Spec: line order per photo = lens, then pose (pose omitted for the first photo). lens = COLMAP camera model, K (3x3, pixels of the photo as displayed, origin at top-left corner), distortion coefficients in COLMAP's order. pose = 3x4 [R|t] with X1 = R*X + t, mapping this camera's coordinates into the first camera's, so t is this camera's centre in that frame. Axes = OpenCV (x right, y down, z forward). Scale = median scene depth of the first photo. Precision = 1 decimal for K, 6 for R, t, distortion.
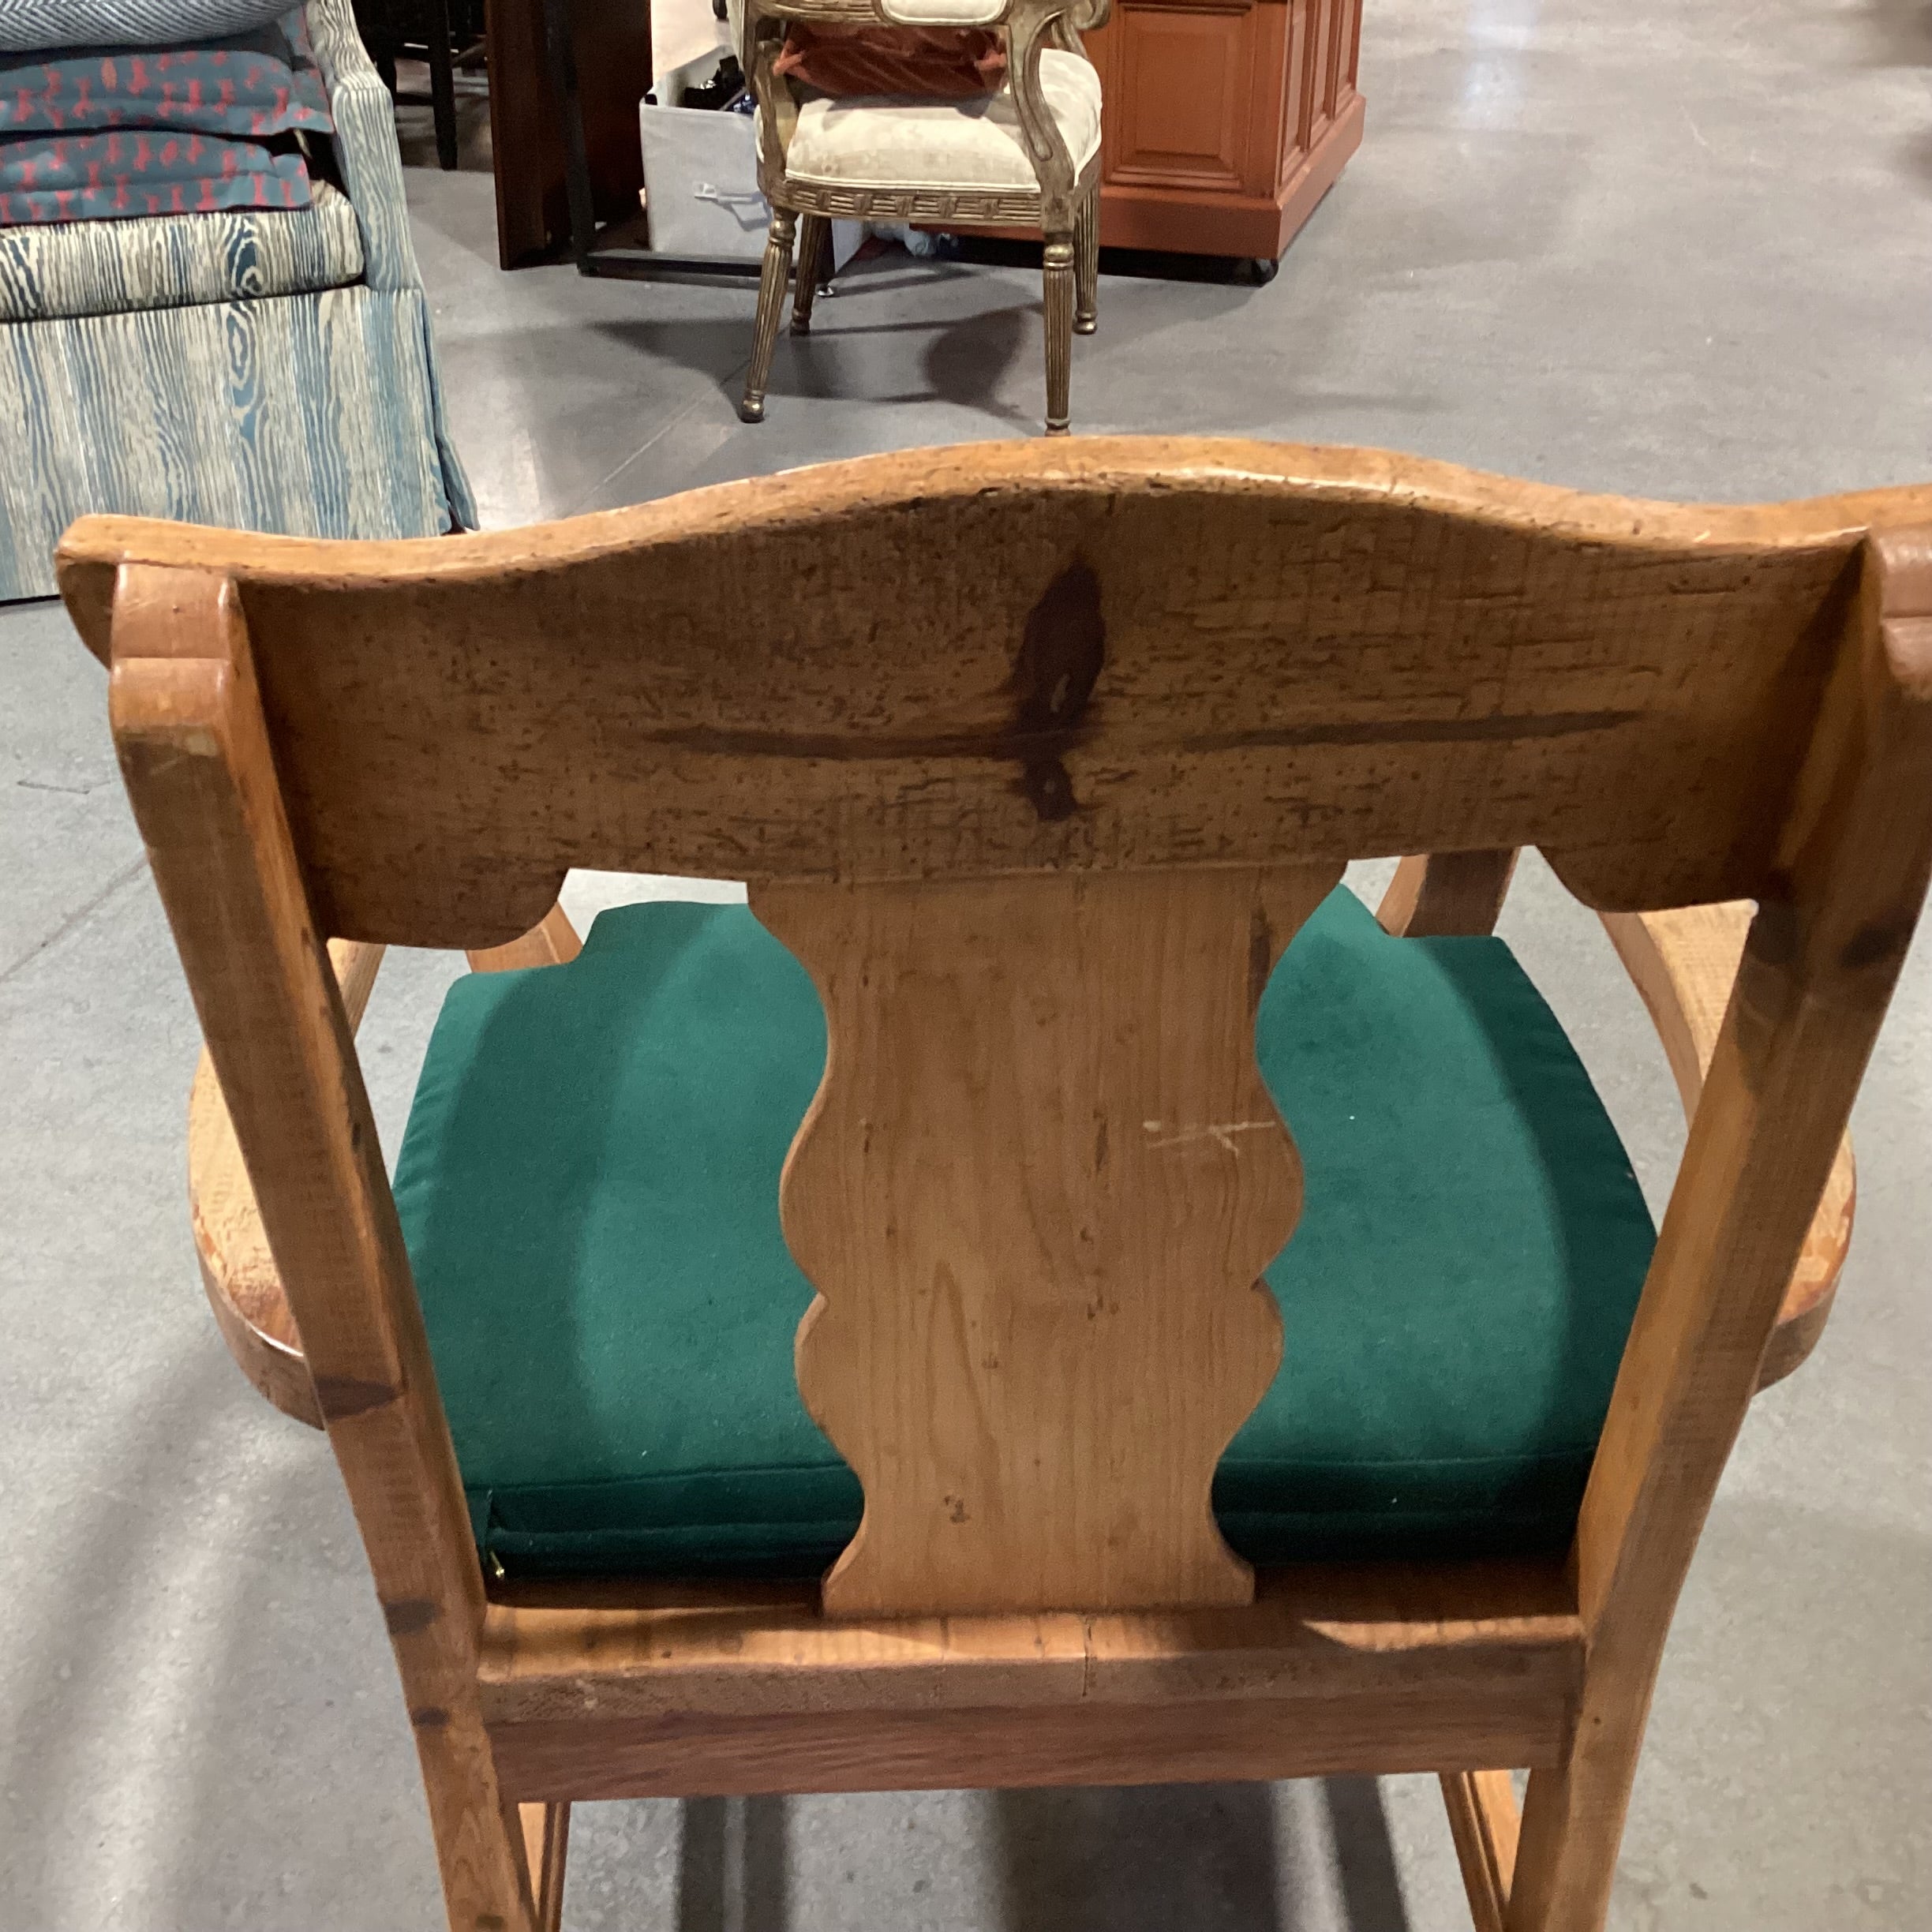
lens RADIAL K [[2339.5, 0, 967.4], [0, 2339.5, 971.7], [0, 0, 1]] dist [0.139372, -0.310683]
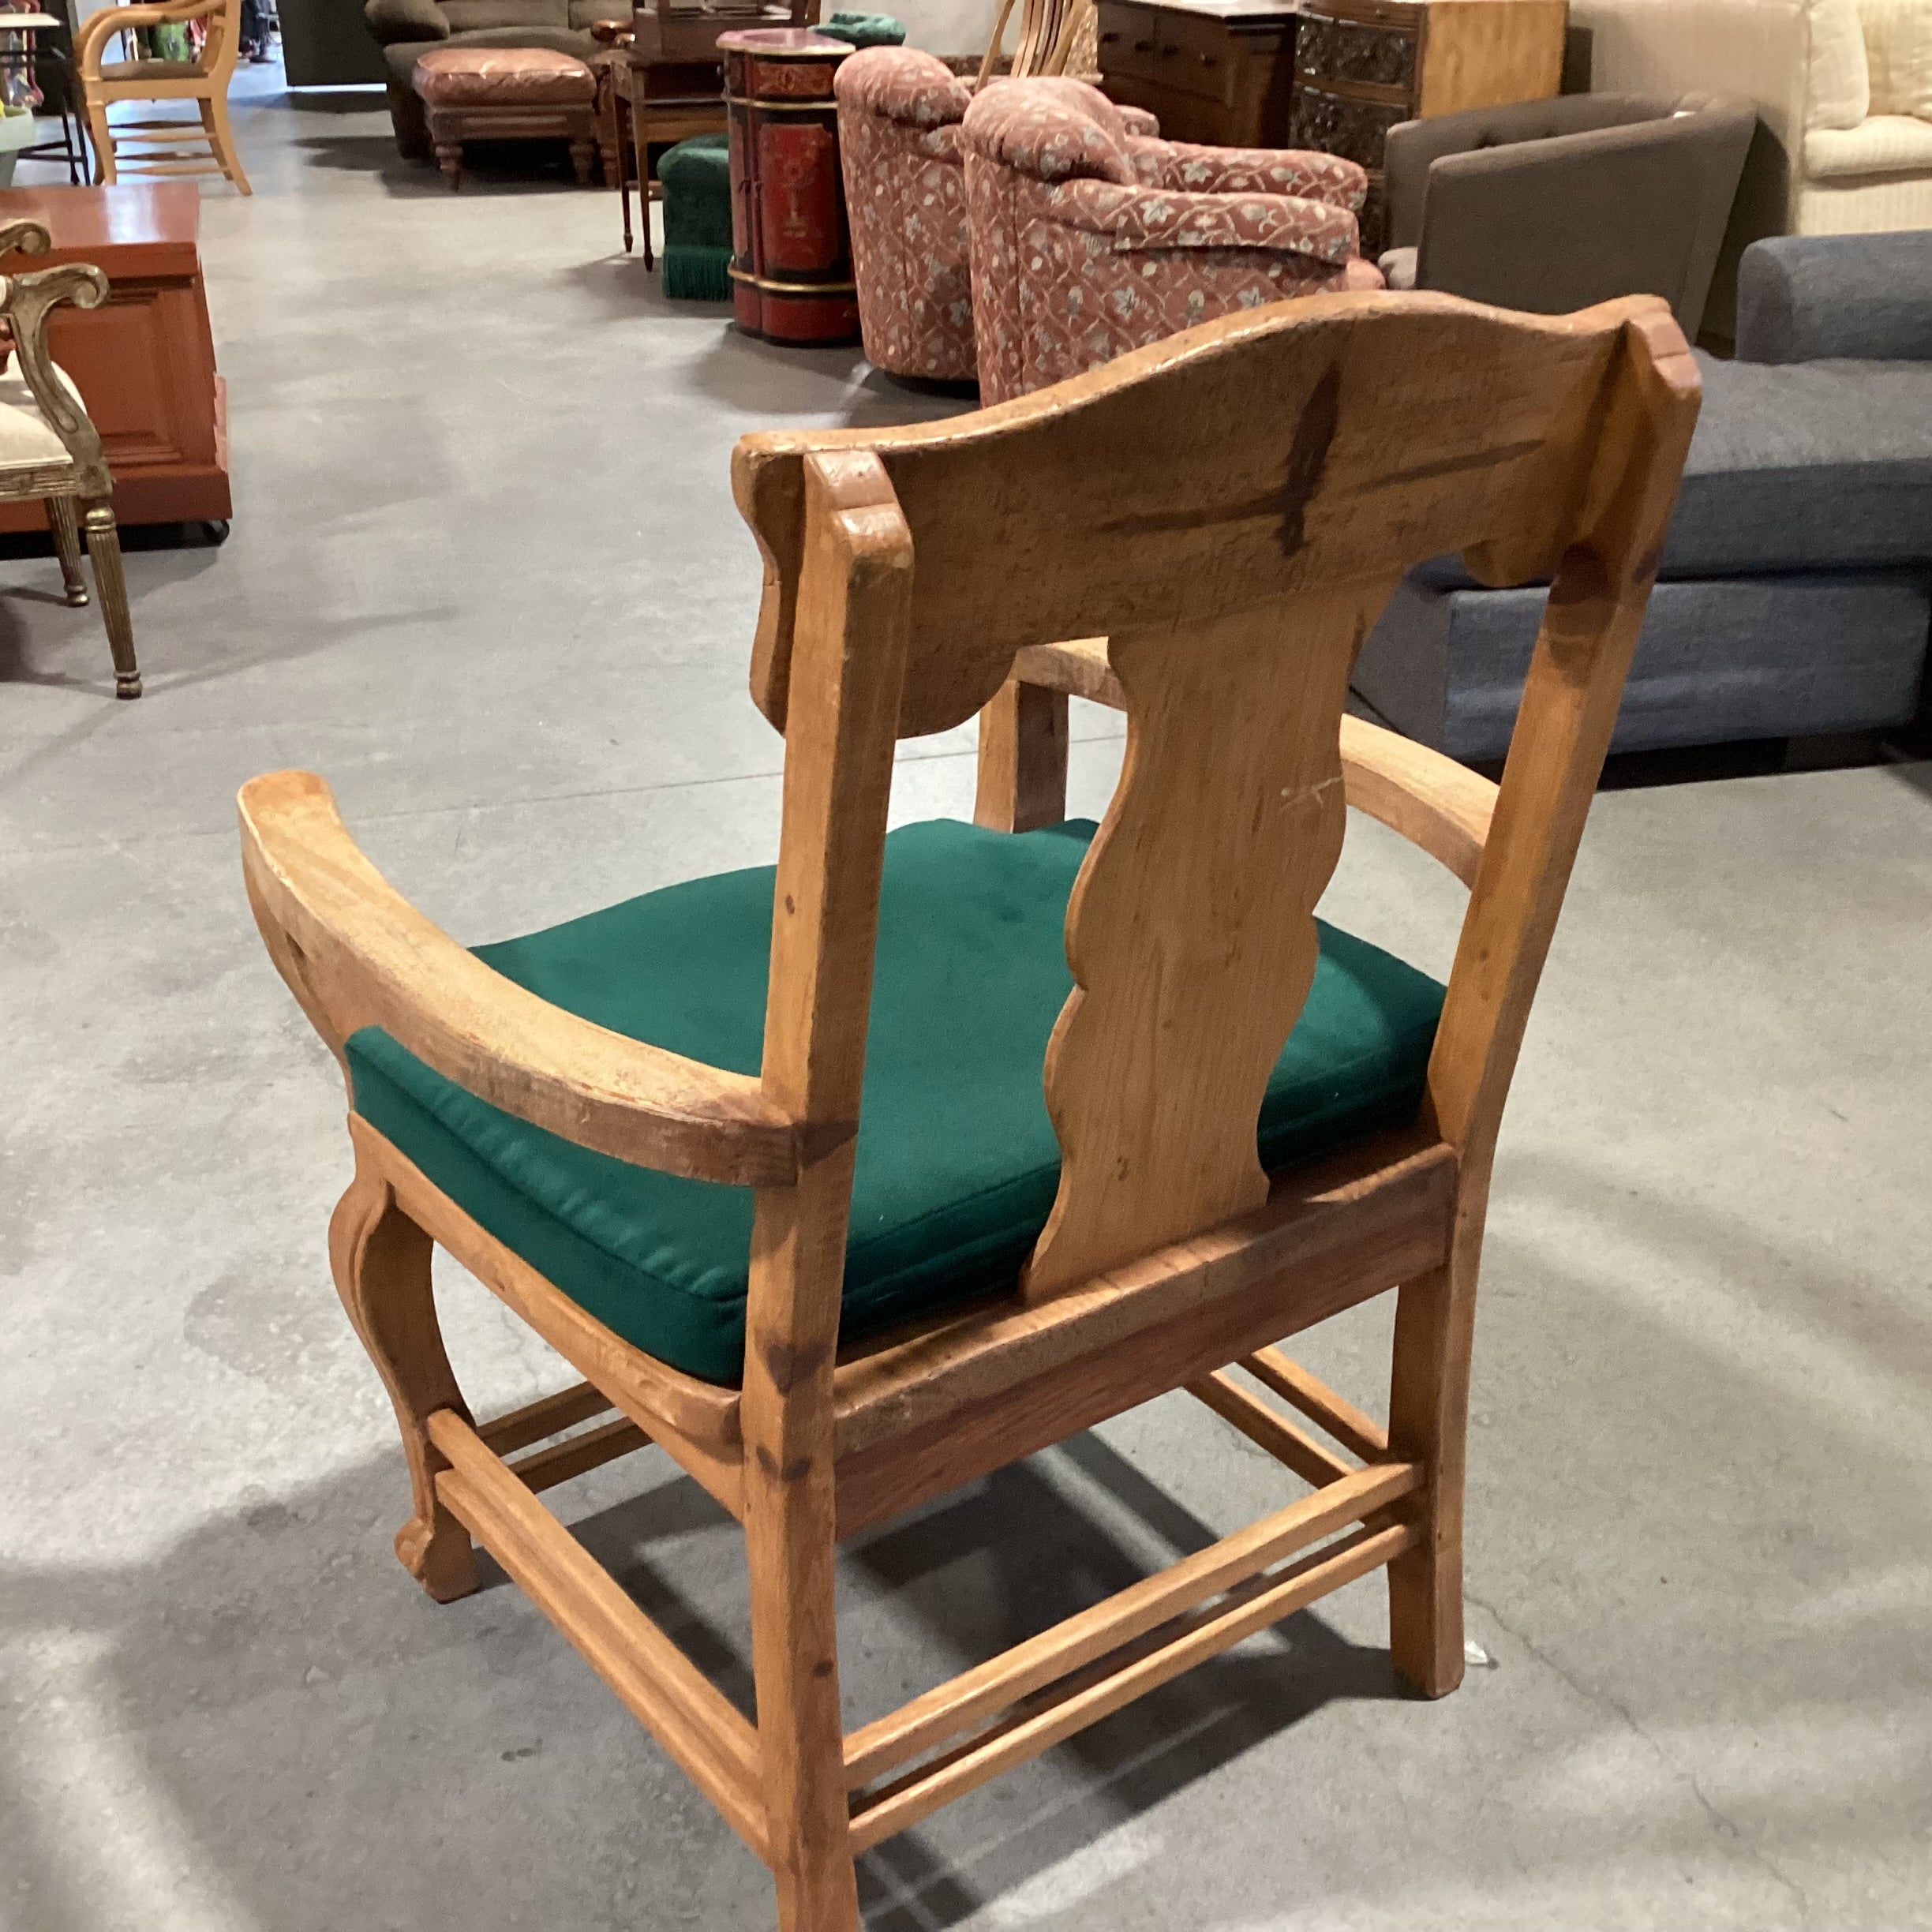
lens RADIAL K [[2340.1, 0, 964.6], [0, 2340.1, 974.3], [0, 0, 1]] dist [0.128303, -0.247225]
pose [[0.827606, -0.234703, 0.509885, -0.717710], [0.296527, 0.954095, -0.042125, 0.144979], [-0.476591, 0.186058, 0.859211, -0.141322]]
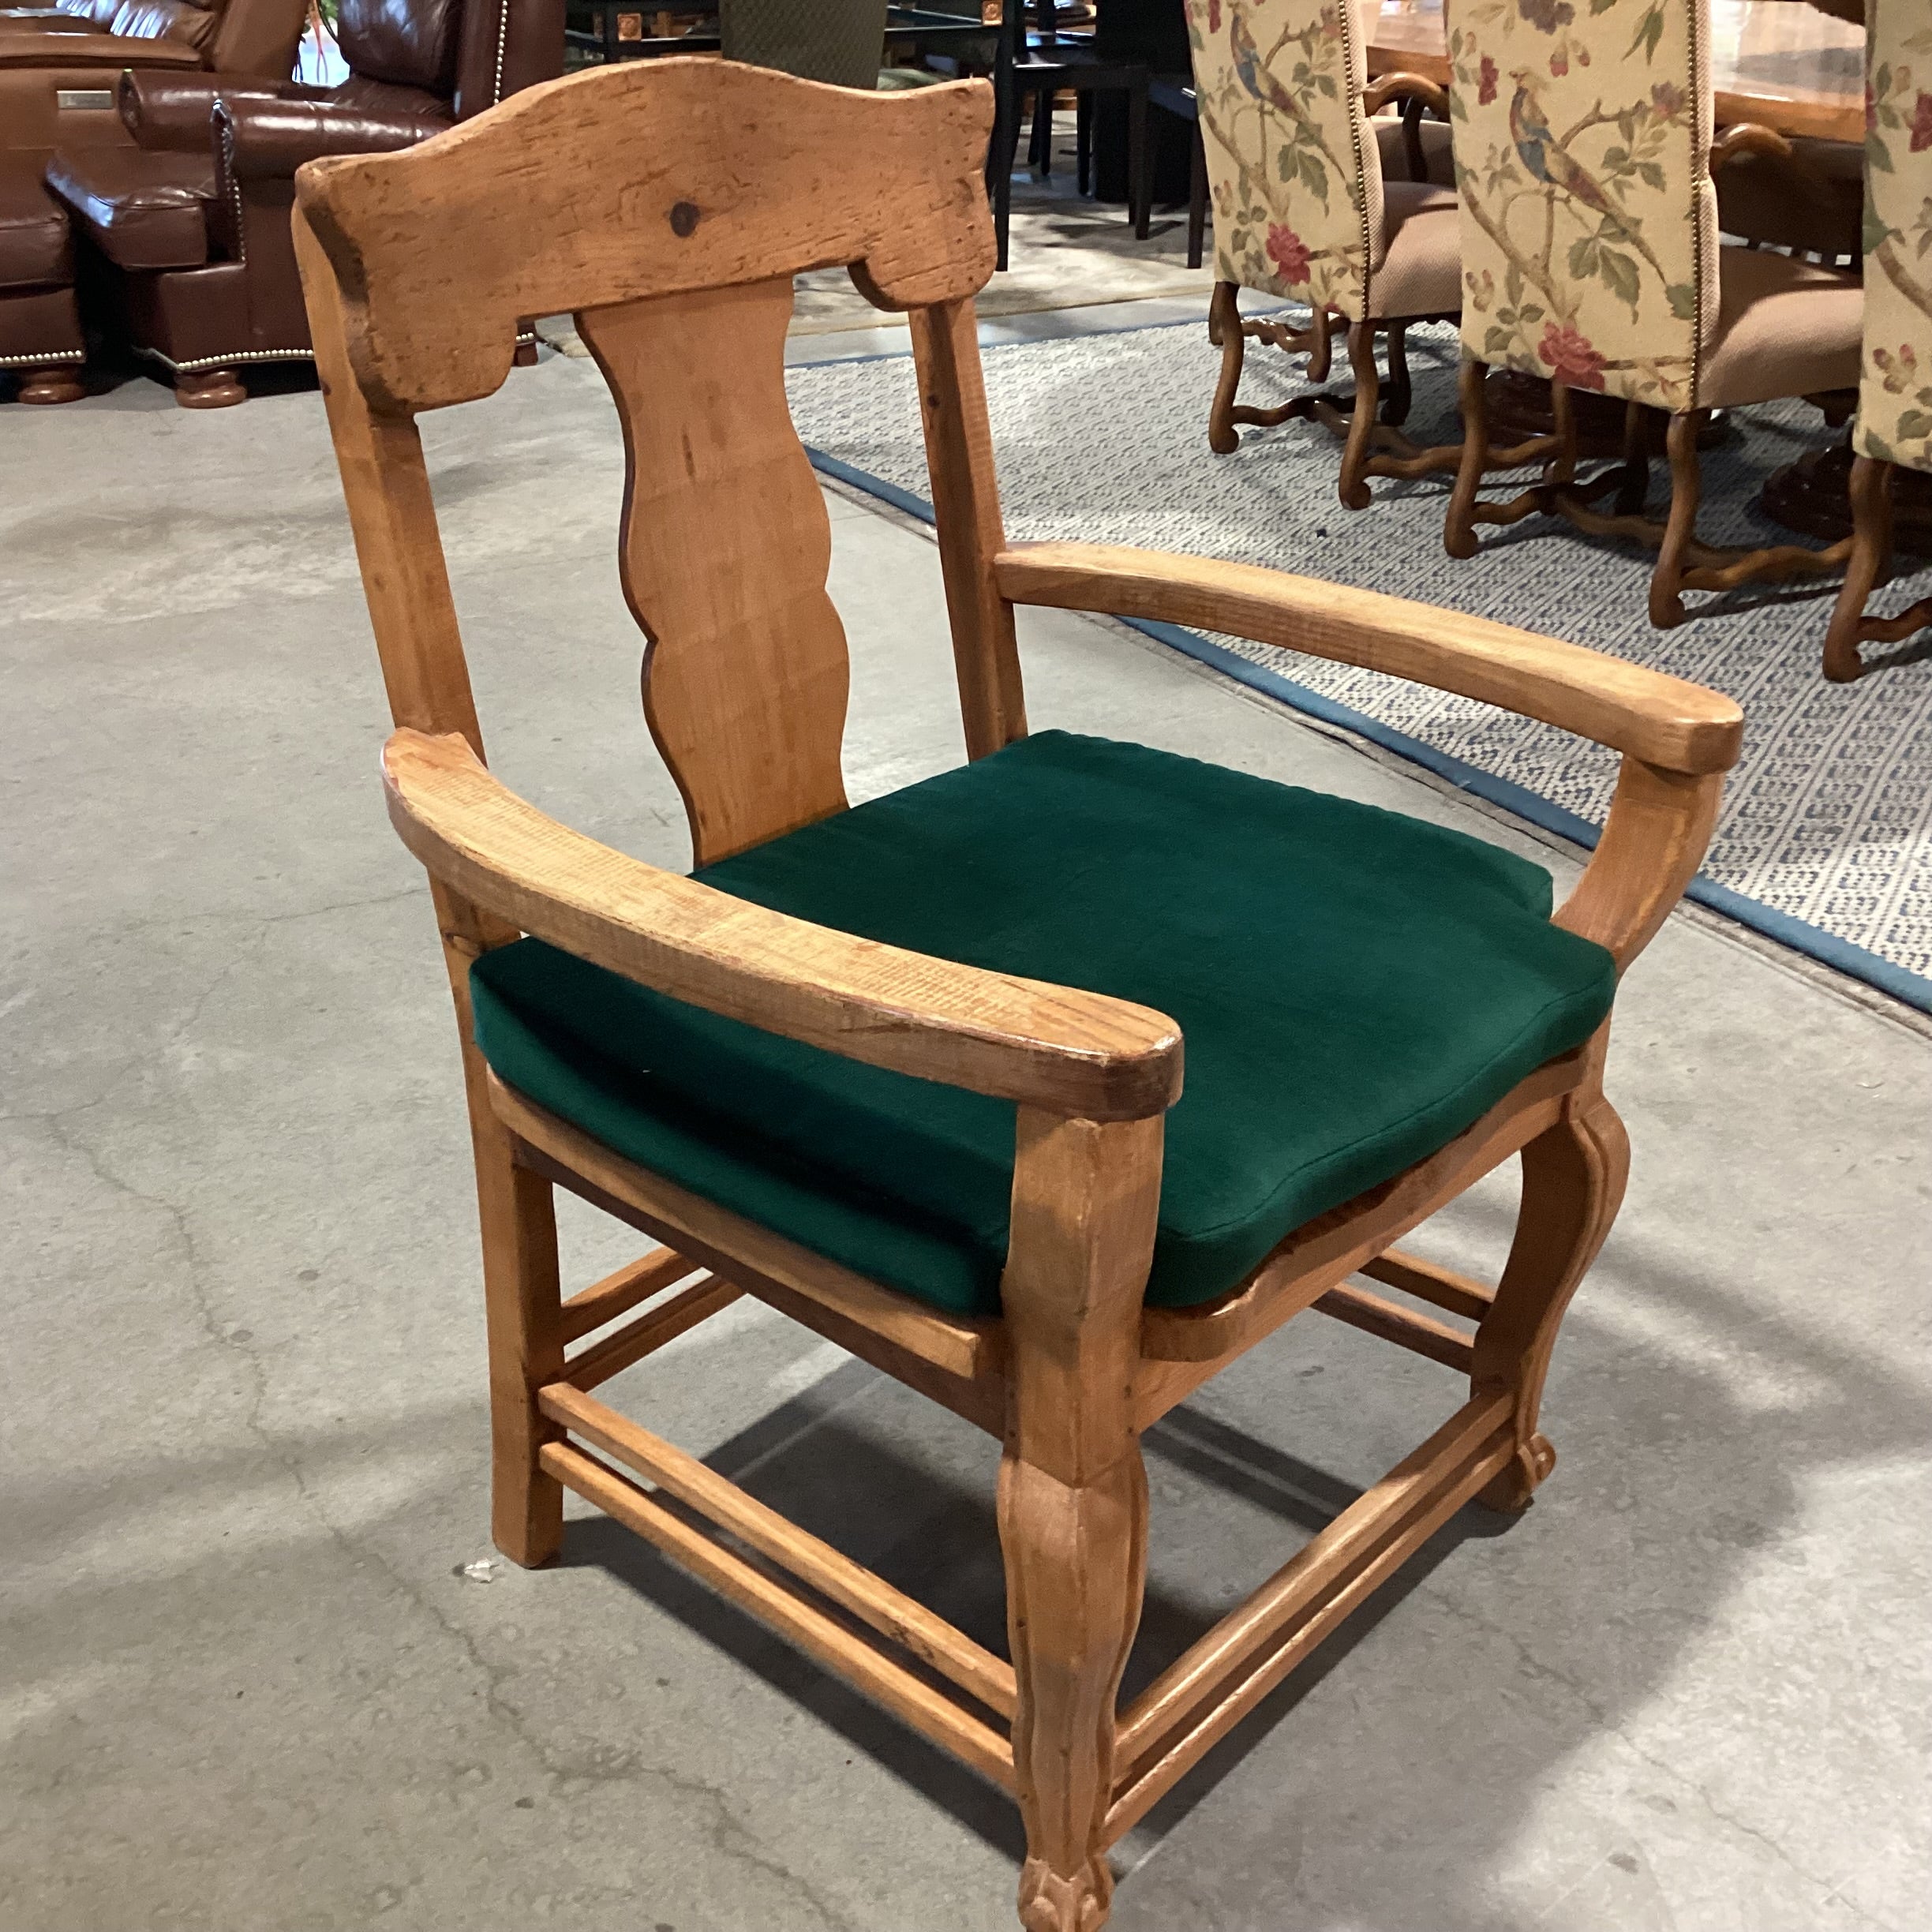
lens RADIAL K [[2327.9, 0, 963.3], [0, 2327.9, 963.1], [0, 0, 1]] dist [0.148802, -0.312828]
pose [[-0.667644, 0.339504, -0.662562, 1.030267], [-0.395814, 0.591888, 0.702140, -0.907252], [0.630541, 0.731031, -0.260790, 1.537201]]
